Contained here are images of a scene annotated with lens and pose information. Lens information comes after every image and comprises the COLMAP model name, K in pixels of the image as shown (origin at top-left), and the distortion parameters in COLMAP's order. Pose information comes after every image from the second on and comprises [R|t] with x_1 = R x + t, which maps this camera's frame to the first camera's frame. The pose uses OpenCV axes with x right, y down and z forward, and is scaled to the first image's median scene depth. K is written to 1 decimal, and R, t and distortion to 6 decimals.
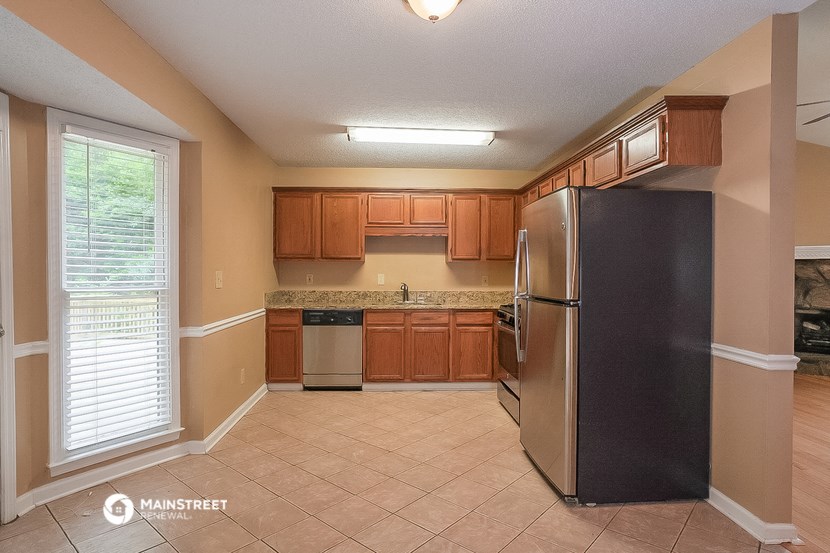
lens RADIAL K [[458.2, 0, 417.6], [0, 458.2, 276.8], [0, 0, 1]] dist [-0.015508, 0.005579]
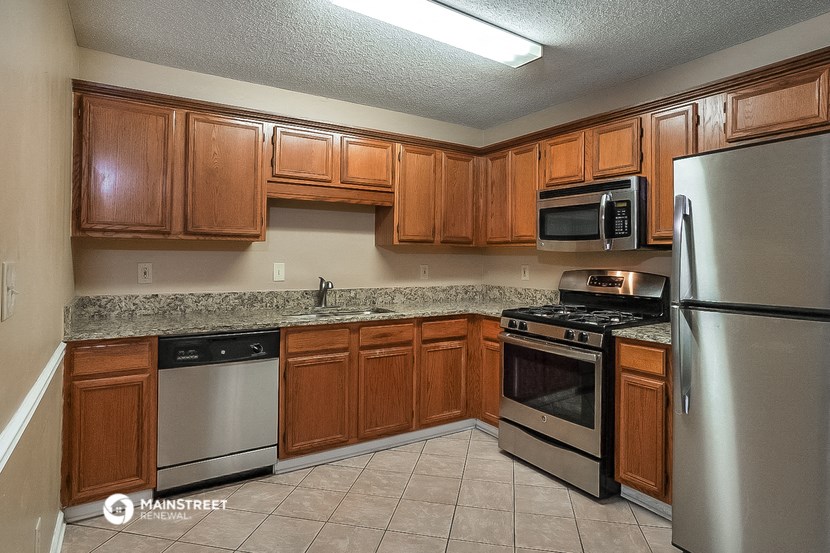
lens RADIAL K [[458.2, 0, 406.7], [0, 458.2, 252.7], [0, 0, 1]] dist [-0.015508, 0.005579]
pose [[0.873155, 0.009365, 0.487352, -0.243136], [-0.001164, 0.999853, -0.017129, -0.010077], [-0.487441, 0.014390, 0.873037, 0.417418]]
